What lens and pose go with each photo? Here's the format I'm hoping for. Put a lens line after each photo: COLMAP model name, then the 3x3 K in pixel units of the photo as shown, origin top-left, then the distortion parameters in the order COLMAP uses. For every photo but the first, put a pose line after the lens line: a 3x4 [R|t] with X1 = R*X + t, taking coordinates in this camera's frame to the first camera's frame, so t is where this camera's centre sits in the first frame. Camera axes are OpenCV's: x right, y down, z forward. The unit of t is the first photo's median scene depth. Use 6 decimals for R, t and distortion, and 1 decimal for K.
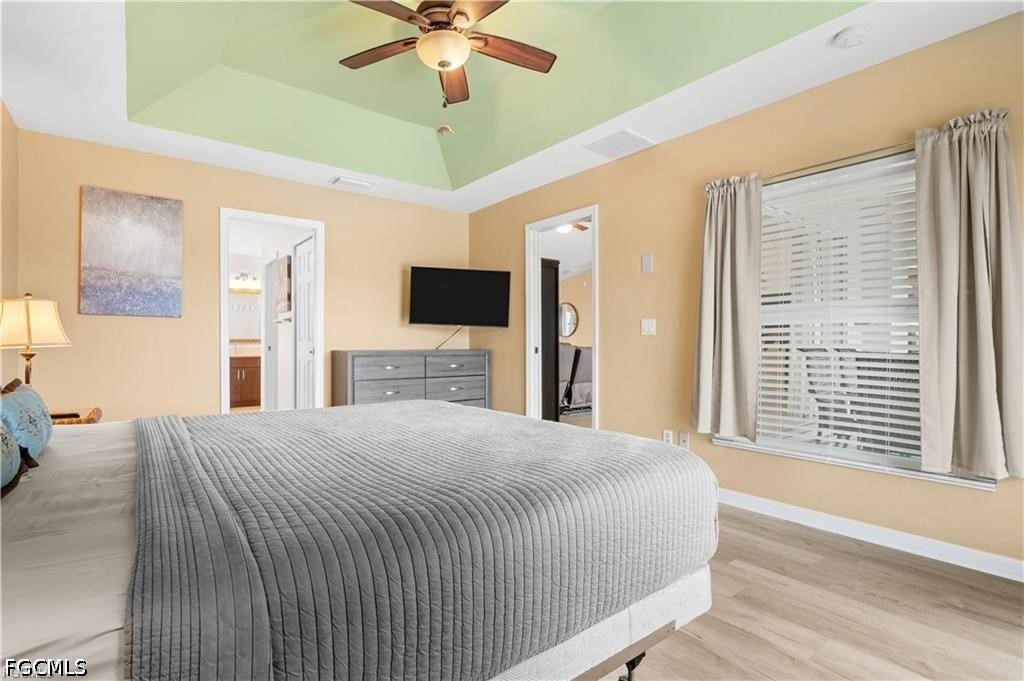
lens RADIAL K [[482.4, 0, 509.7], [0, 482.4, 340.1], [0, 0, 1]] dist [-0.021019, 0.000965]
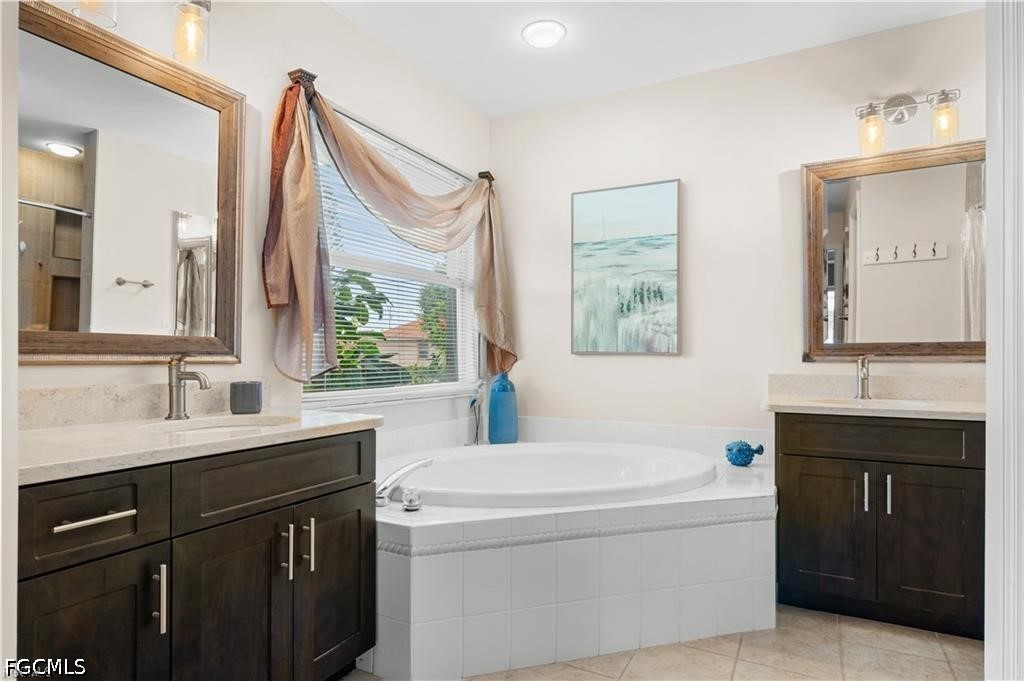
lens RADIAL K [[571.5, 0, 510.0], [0, 571.5, 343.6], [0, 0, 1]] dist [-0.000707, 0.000536]
pose [[0.413769, -0.019085, -0.910182, -0.374915], [0.007666, 0.999818, -0.017480, 0.002286], [0.910350, 0.000255, 0.413840, 0.703256]]
